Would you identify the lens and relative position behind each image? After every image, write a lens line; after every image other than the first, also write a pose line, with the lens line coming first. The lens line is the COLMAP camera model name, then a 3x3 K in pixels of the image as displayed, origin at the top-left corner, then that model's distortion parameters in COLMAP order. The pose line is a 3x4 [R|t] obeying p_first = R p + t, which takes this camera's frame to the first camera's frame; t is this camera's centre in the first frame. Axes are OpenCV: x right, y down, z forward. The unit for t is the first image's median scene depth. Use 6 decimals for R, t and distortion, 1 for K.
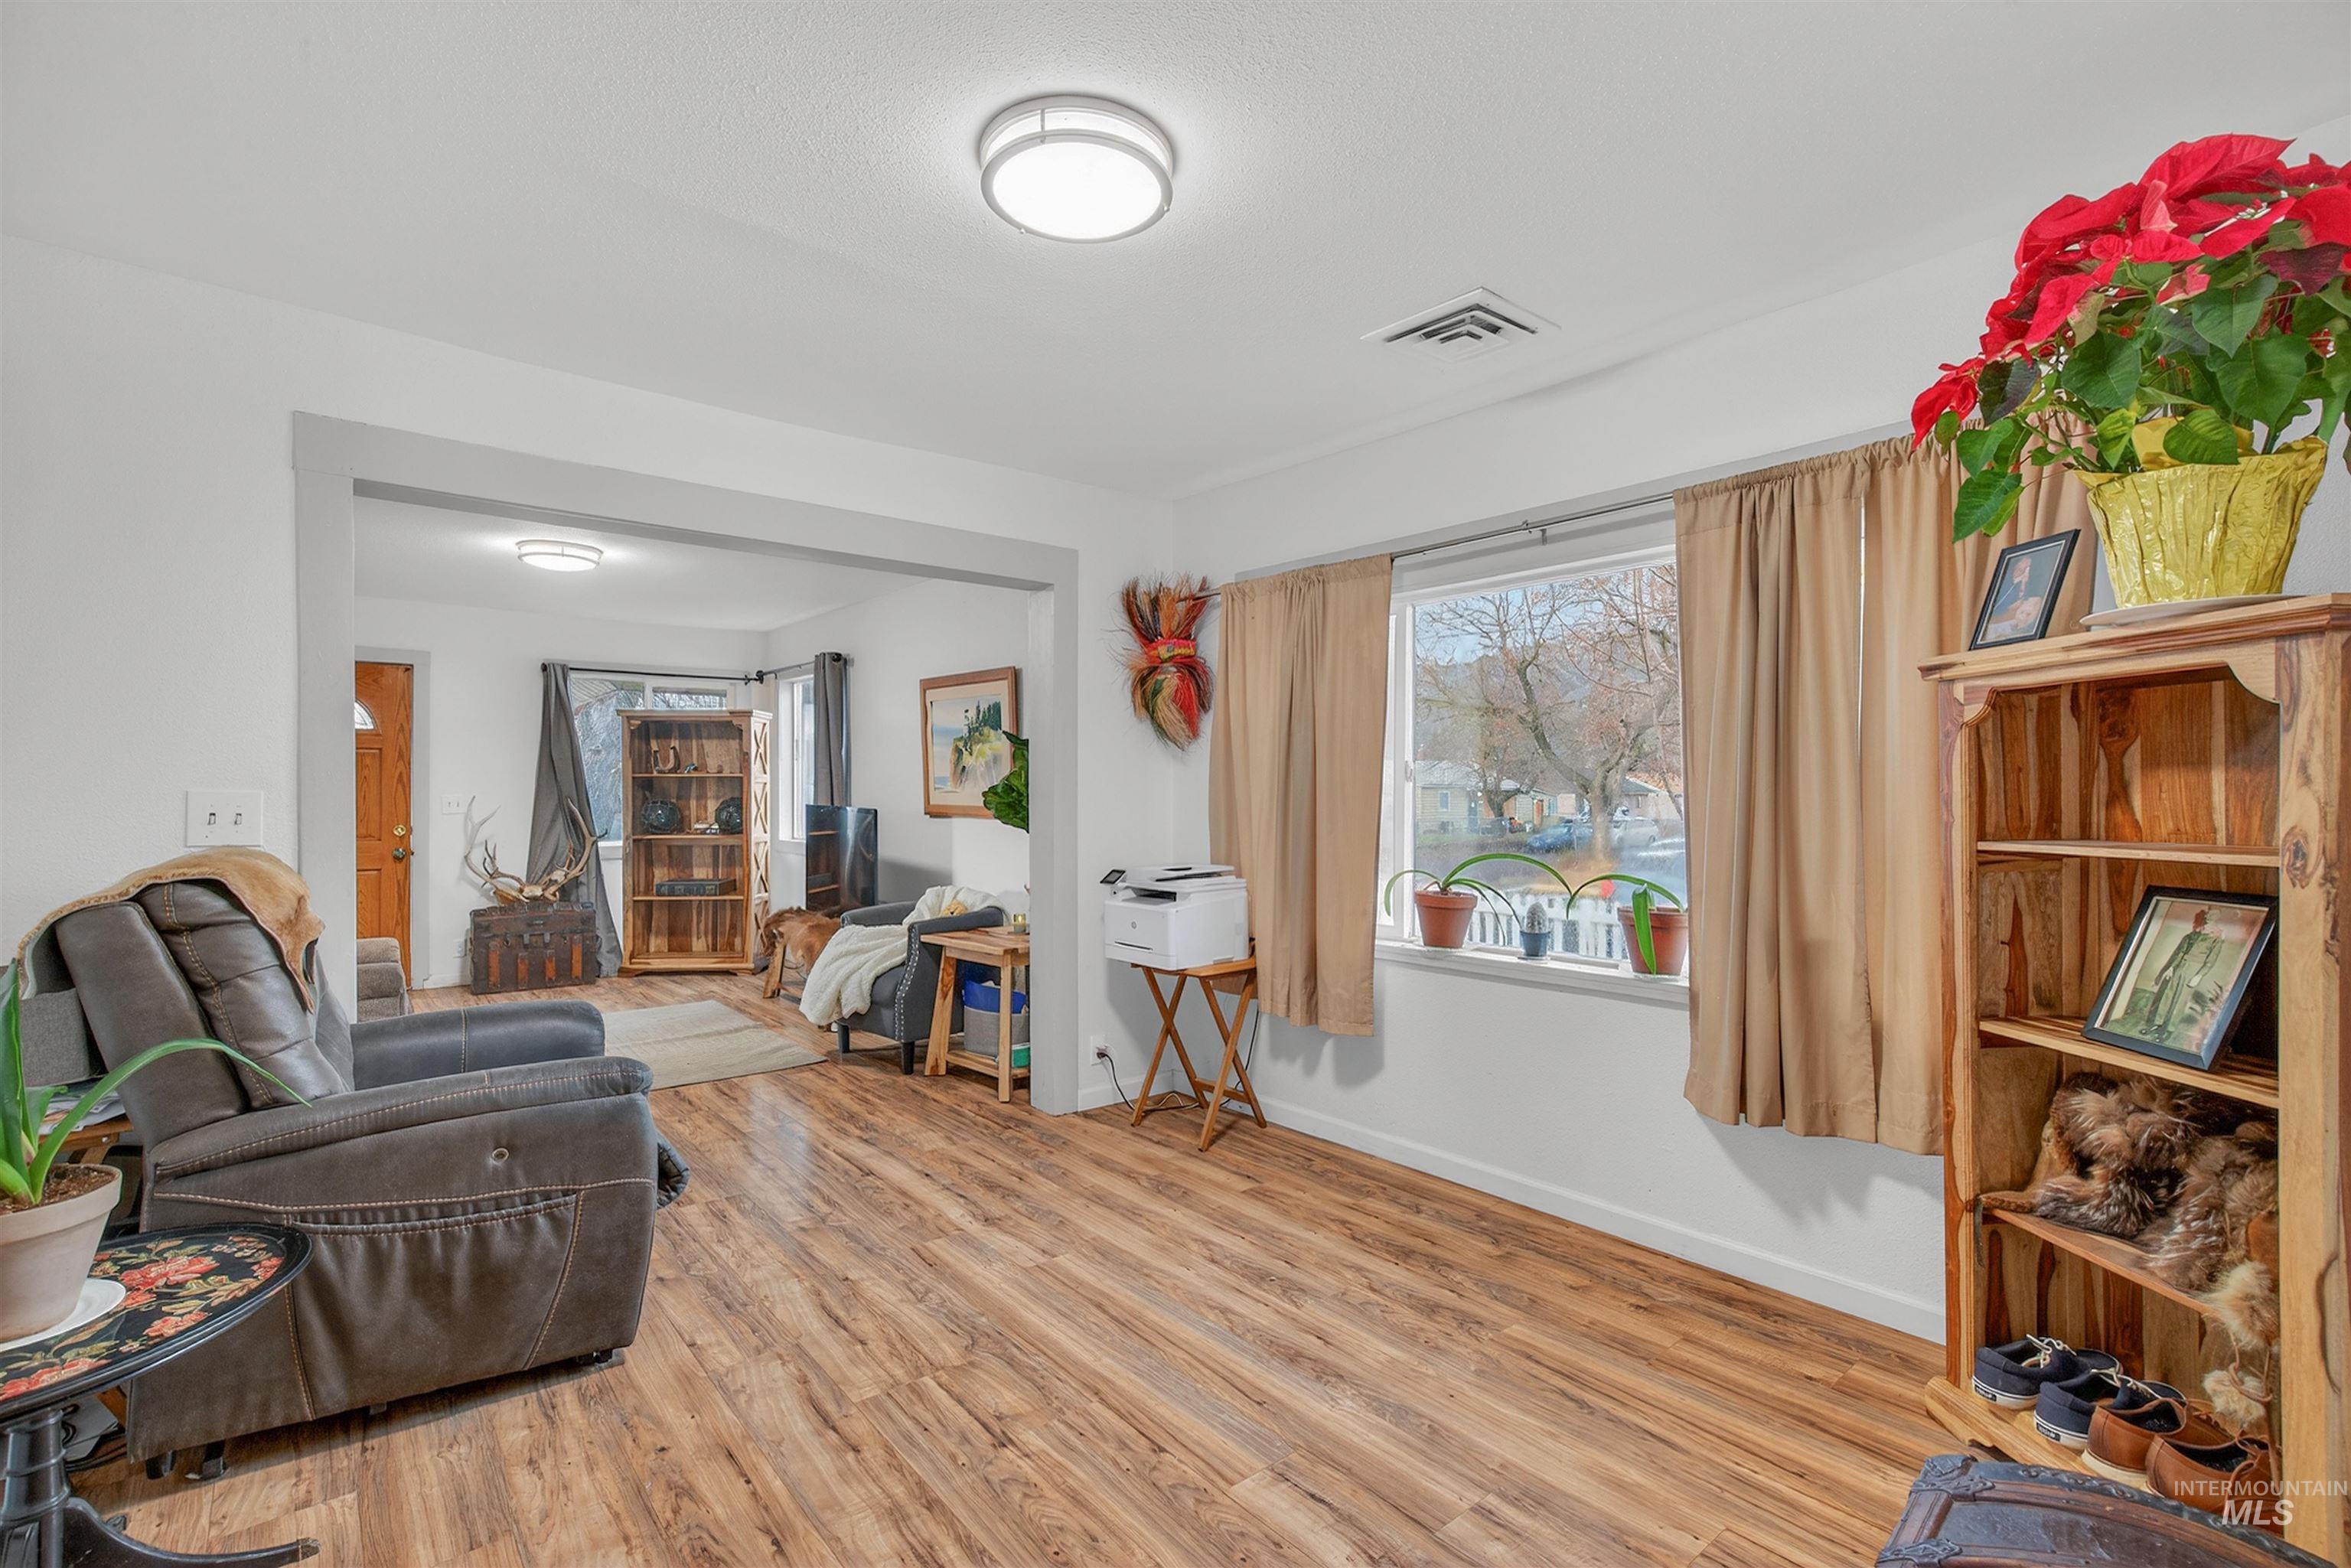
lens RADIAL K [[1055.2, 0, 1178.0], [0, 1055.2, 792.8], [0, 0, 1]] dist [0.001656, 0.000083]
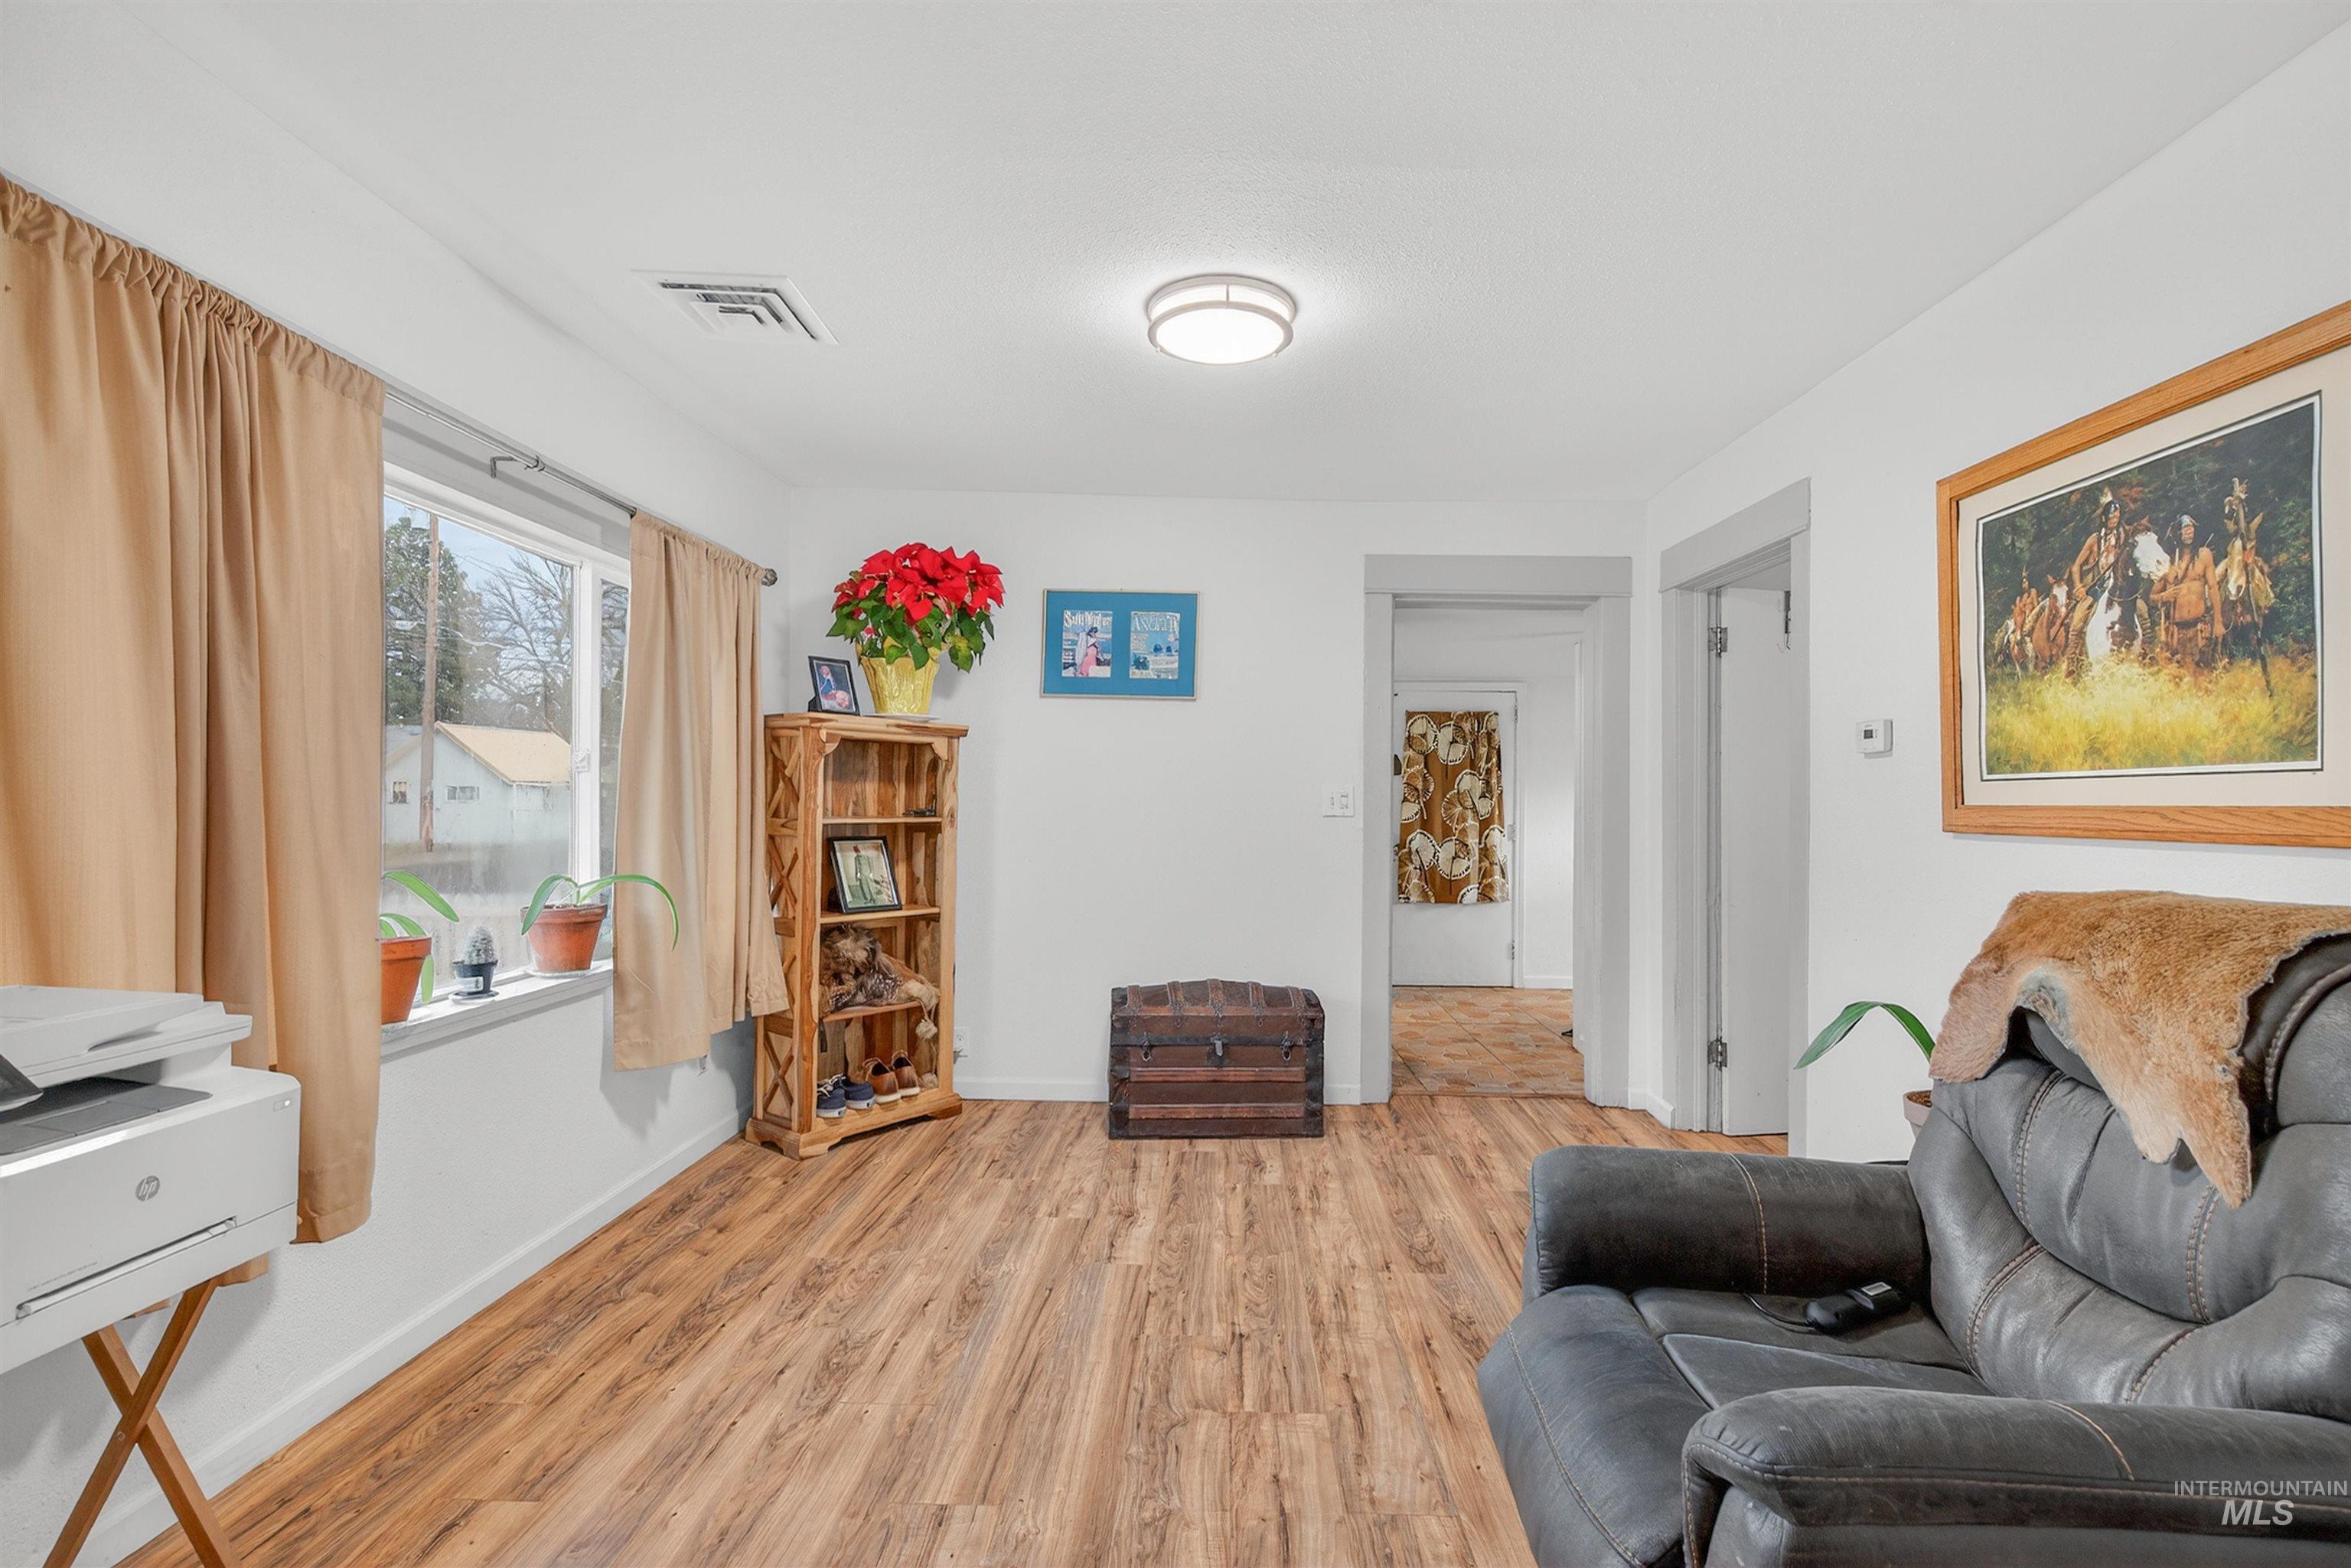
lens RADIAL K [[1087.2, 0, 1187.6], [0, 1087.2, 801.7], [0, 0, 1]] dist [0.000602, 0.000225]
pose [[-0.747683, -0.007914, 0.664008, -0.343247], [-0.011284, 0.999936, -0.000788, 0.004108], [-0.663960, -0.008082, -0.747725, 0.722010]]
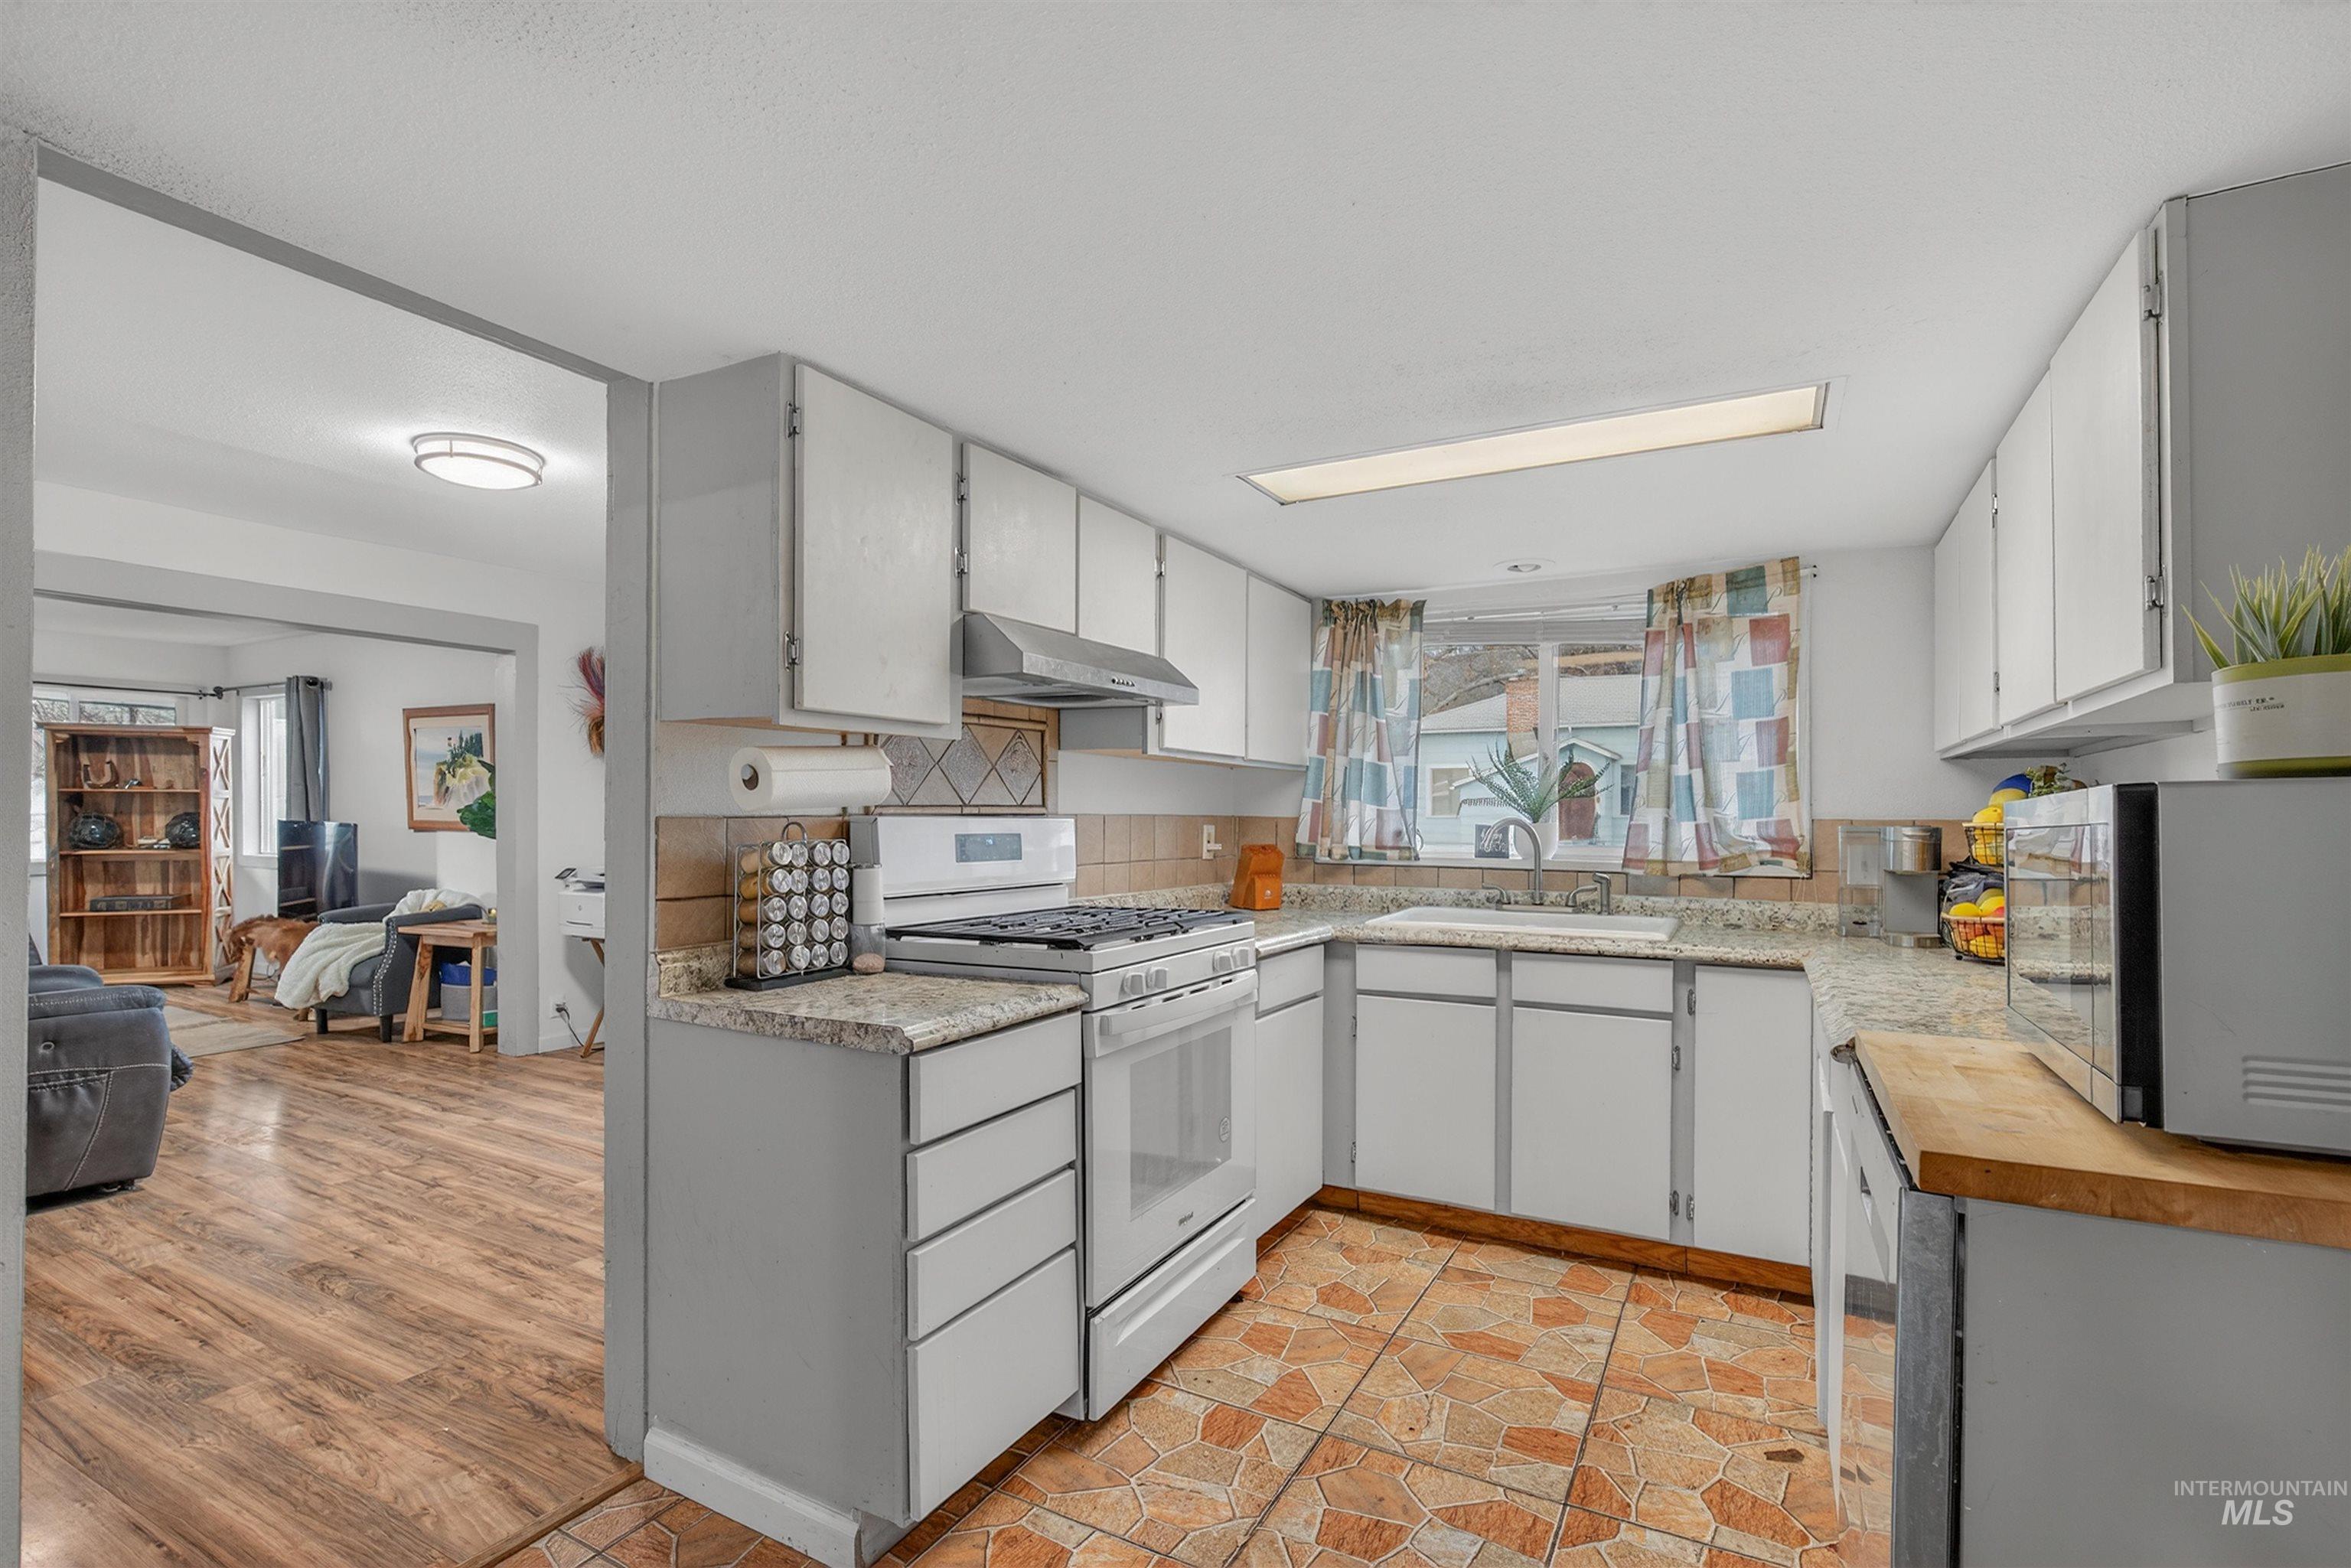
lens RADIAL K [[1063.5, 0, 1171.5], [0, 1063.5, 826.3], [0, 0, 1]] dist [-0.000154, -0.000195]
pose [[0.933117, 0.000230, 0.359572, 0.123479], [-0.005401, 0.999896, 0.013379, -0.001918], [-0.359531, -0.014426, 0.933022, -0.387966]]
